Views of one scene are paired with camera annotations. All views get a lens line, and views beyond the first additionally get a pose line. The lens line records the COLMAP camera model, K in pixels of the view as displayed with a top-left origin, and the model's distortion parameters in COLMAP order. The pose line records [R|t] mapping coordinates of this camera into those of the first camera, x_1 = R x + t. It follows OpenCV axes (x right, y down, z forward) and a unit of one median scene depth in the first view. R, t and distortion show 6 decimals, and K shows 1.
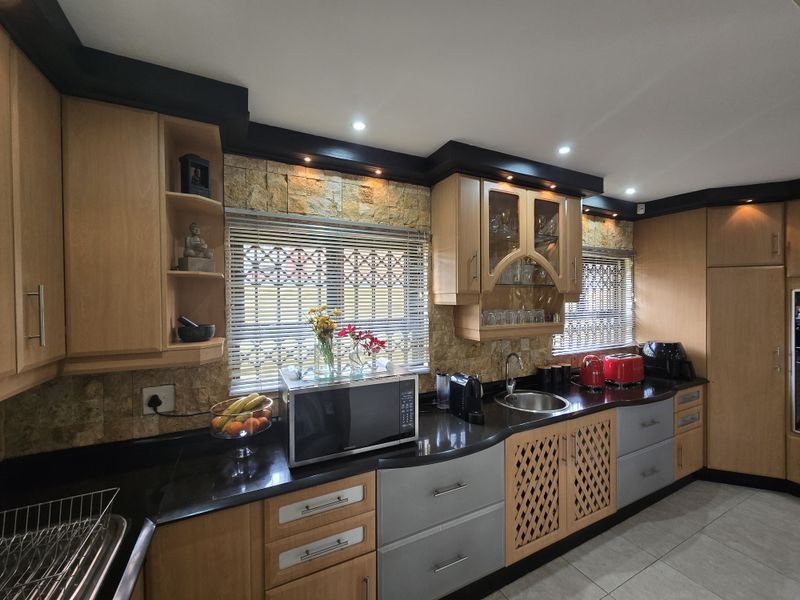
lens RADIAL K [[328.0, 0, 400.3], [0, 328.0, 303.2], [0, 0, 1]] dist [0.000781, 0.000442]
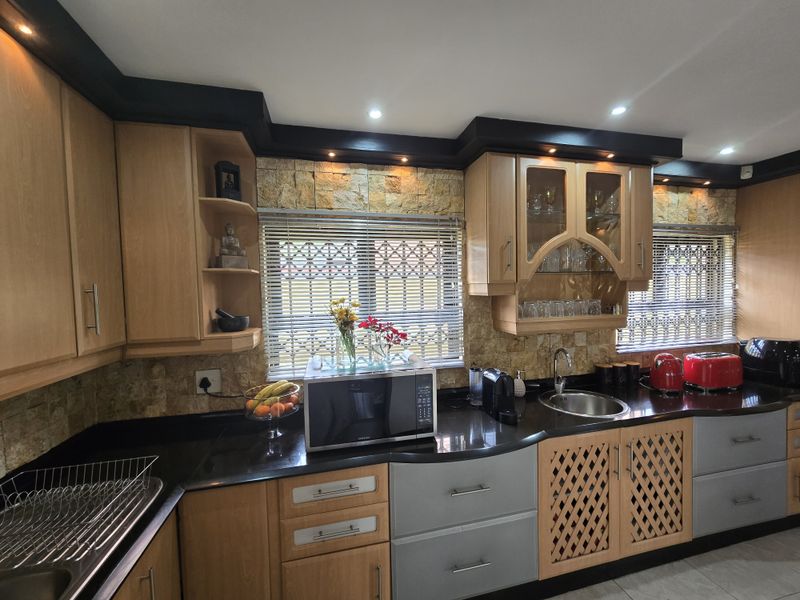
lens RADIAL K [[328.0, 0, 400.3], [0, 328.0, 303.2], [0, 0, 1]] dist [0.000781, 0.000442]
pose [[0.974707, -0.004983, -0.223433, 0.144546], [0.011606, 0.999531, 0.028339, -0.002920], [0.223187, -0.030216, 0.974307, 0.039290]]
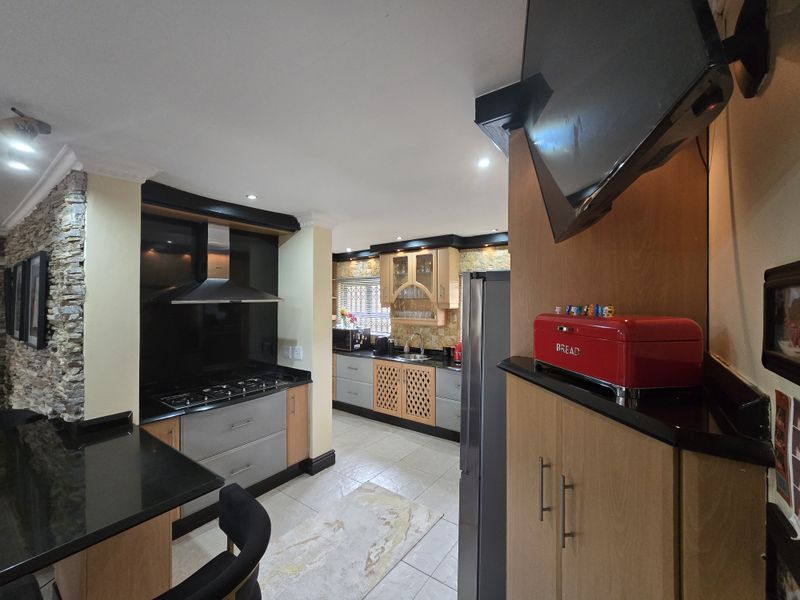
lens RADIAL K [[328.0, 0, 400.3], [0, 328.0, 303.2], [0, 0, 1]] dist [0.000781, 0.000442]
pose [[0.462322, 0.006690, -0.886687, 2.558499], [-0.019202, 0.999813, -0.002468, -0.026301], [0.886504, 0.018167, 0.462364, -0.004096]]
